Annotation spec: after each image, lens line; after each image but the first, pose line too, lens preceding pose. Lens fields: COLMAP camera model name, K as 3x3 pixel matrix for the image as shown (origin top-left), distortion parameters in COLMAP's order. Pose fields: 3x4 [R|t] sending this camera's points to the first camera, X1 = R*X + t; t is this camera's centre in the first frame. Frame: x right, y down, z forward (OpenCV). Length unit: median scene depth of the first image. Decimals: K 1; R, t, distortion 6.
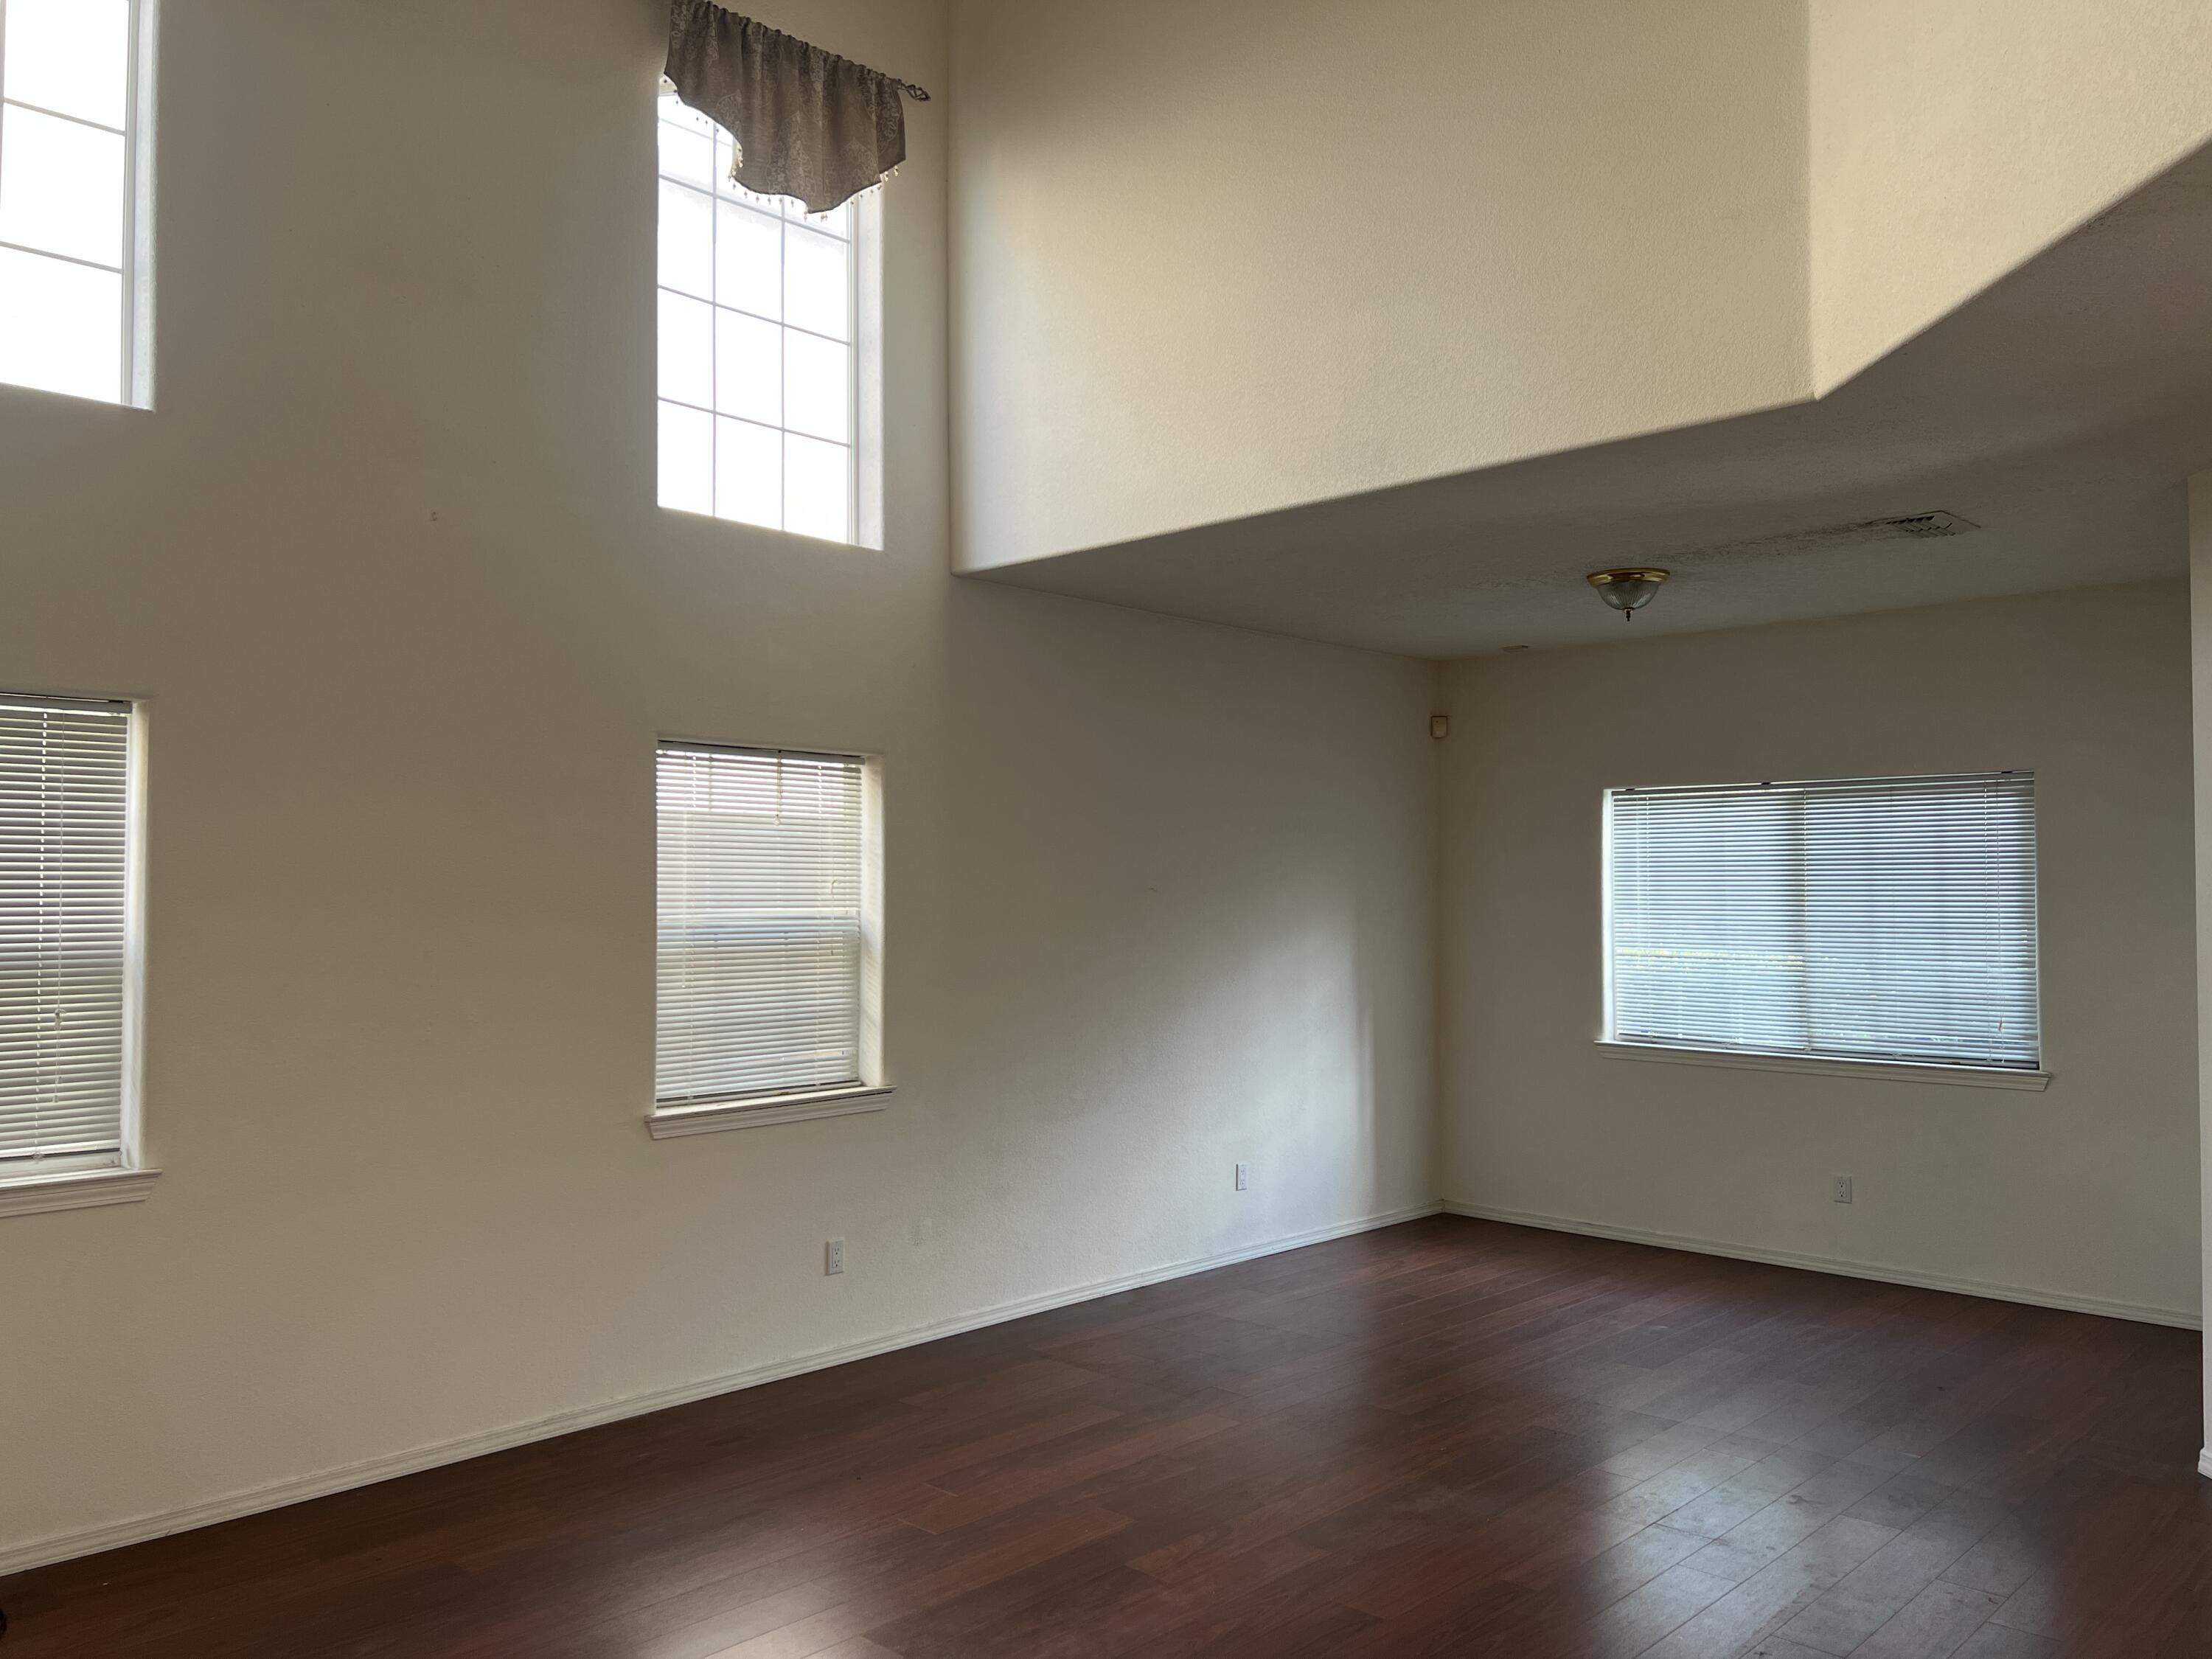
lens RADIAL K [[1641.3, 0, 1106.0], [0, 1641.3, 829.5], [0, 0, 1]] dist [0.088187, -0.119963]
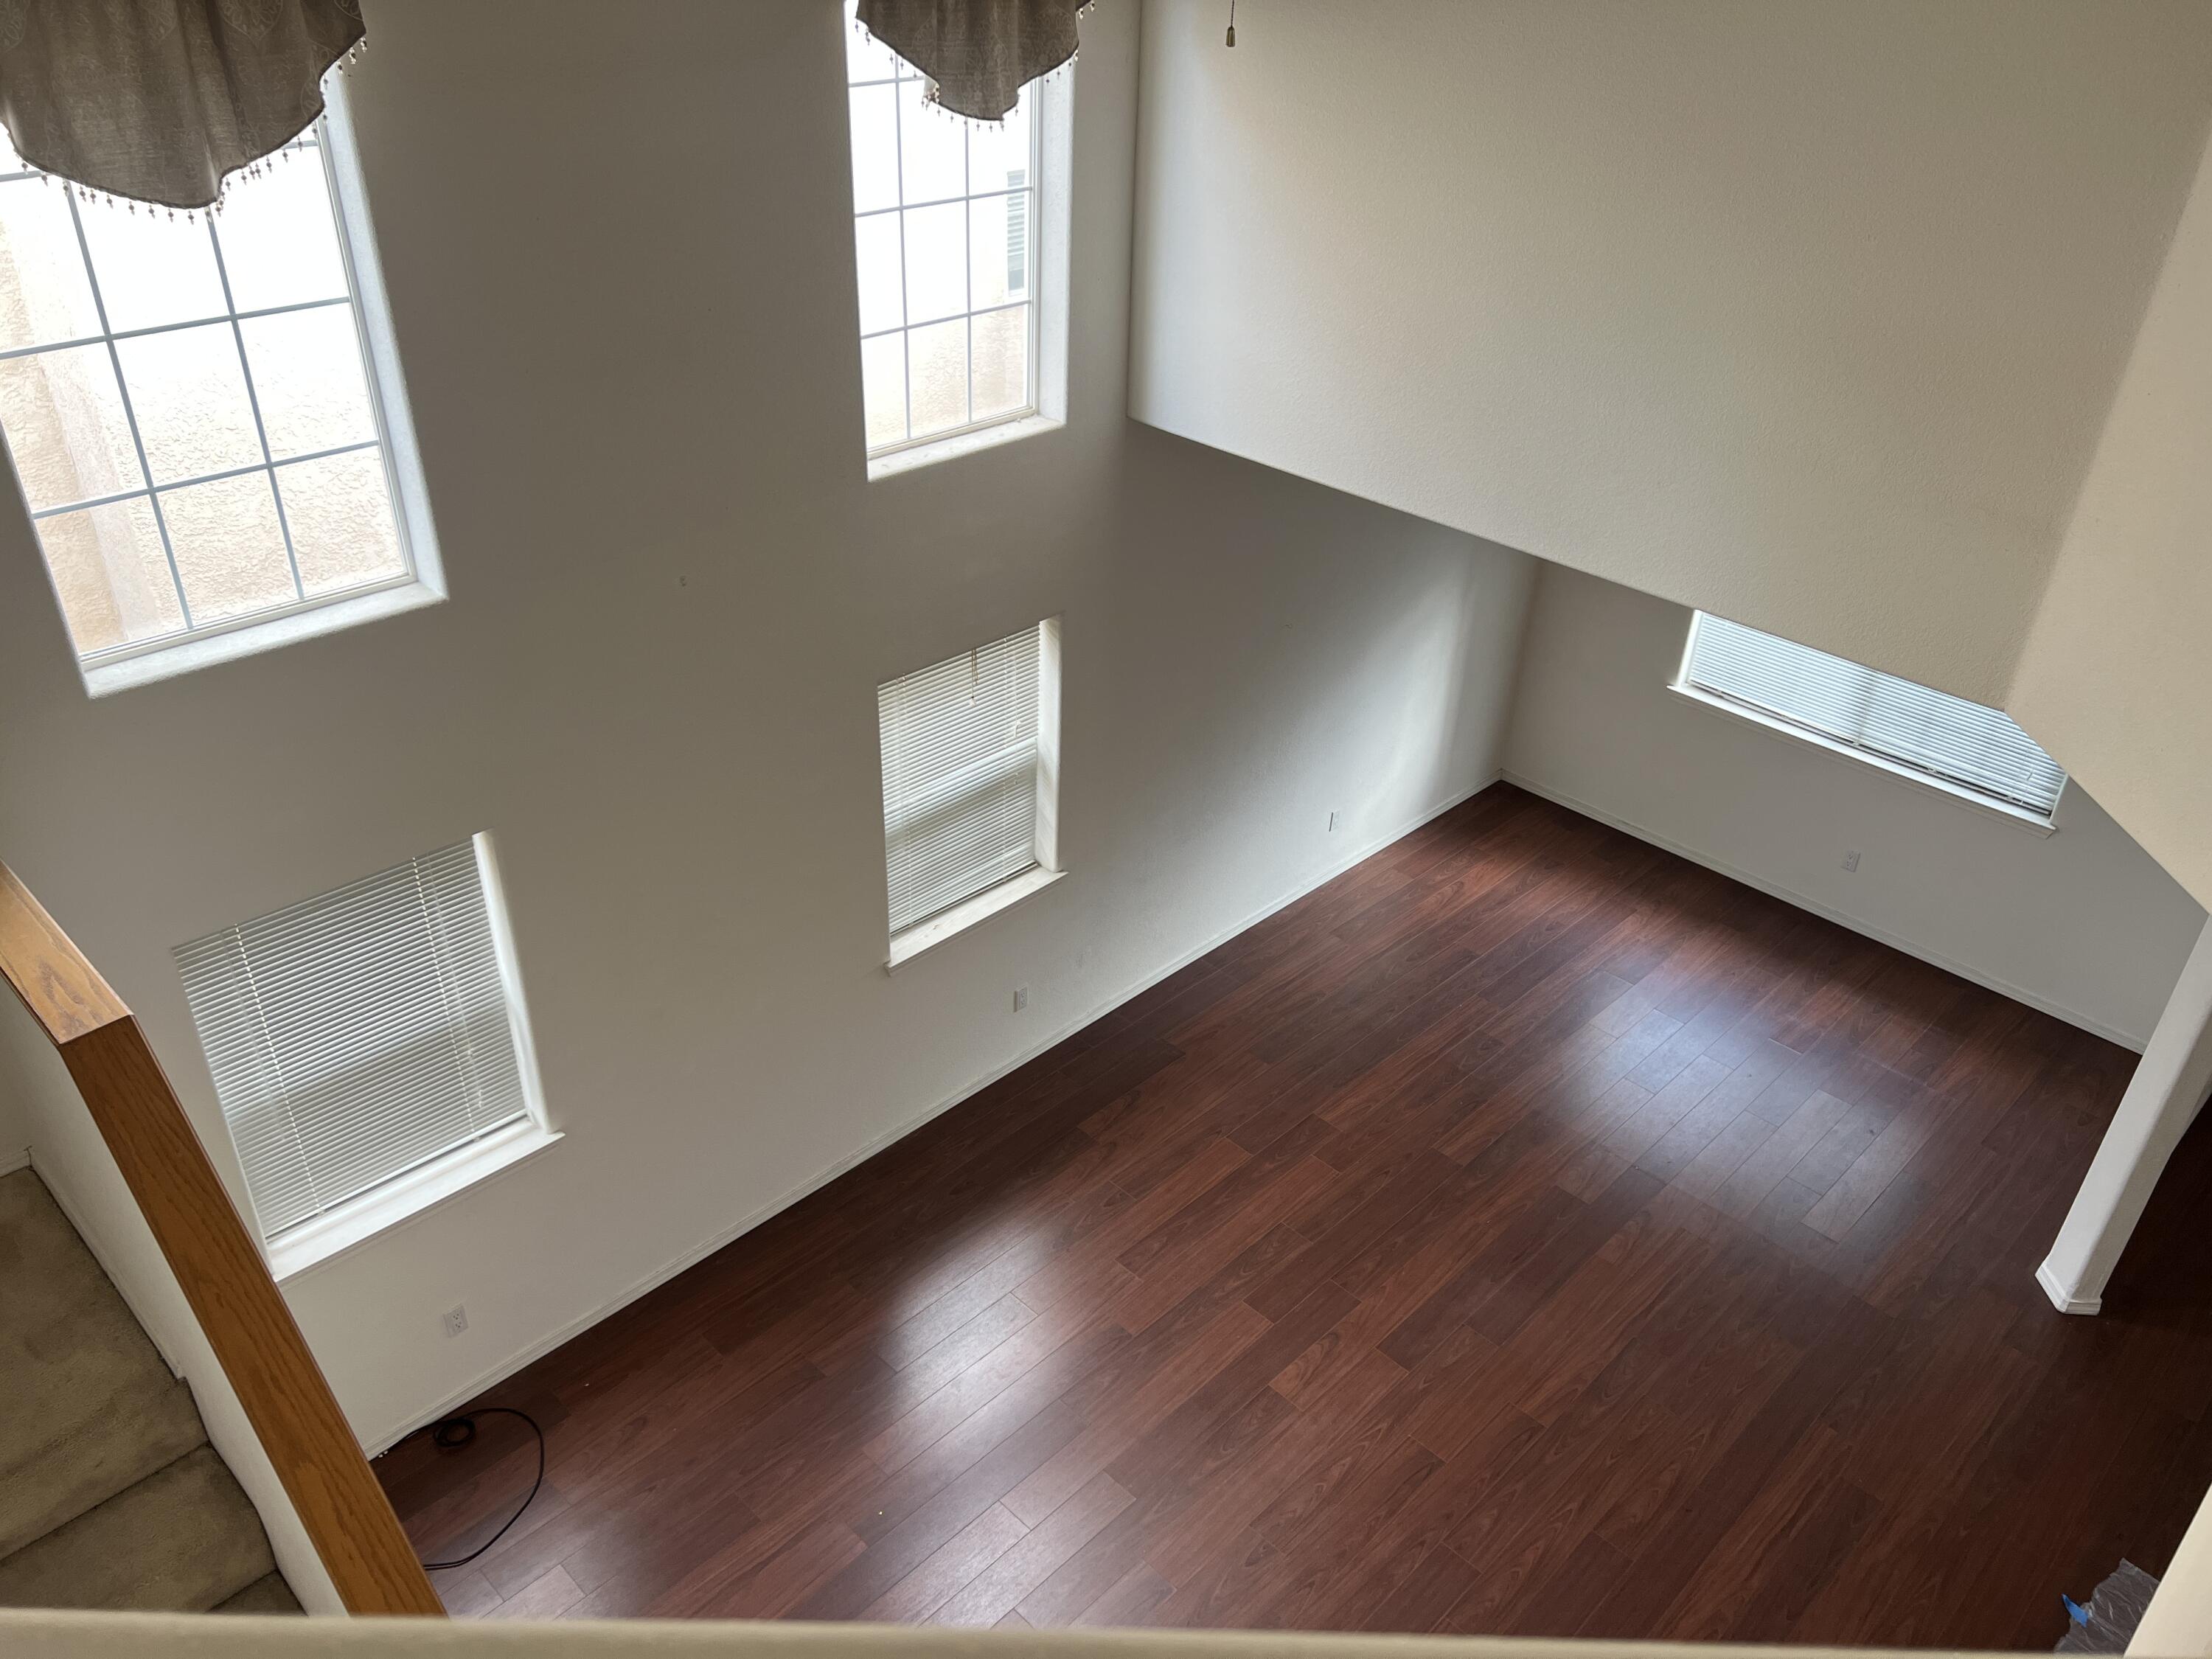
lens RADIAL K [[1641.3, 0, 1106.0], [0, 1641.3, 829.5], [0, 0, 1]] dist [0.088187, -0.119963]
pose [[0.999240, 0.038613, 0.005416, -0.123258], [-0.035290, 0.836550, 0.546753, -0.590363], [0.016581, -0.546528, 0.837277, 0.031381]]
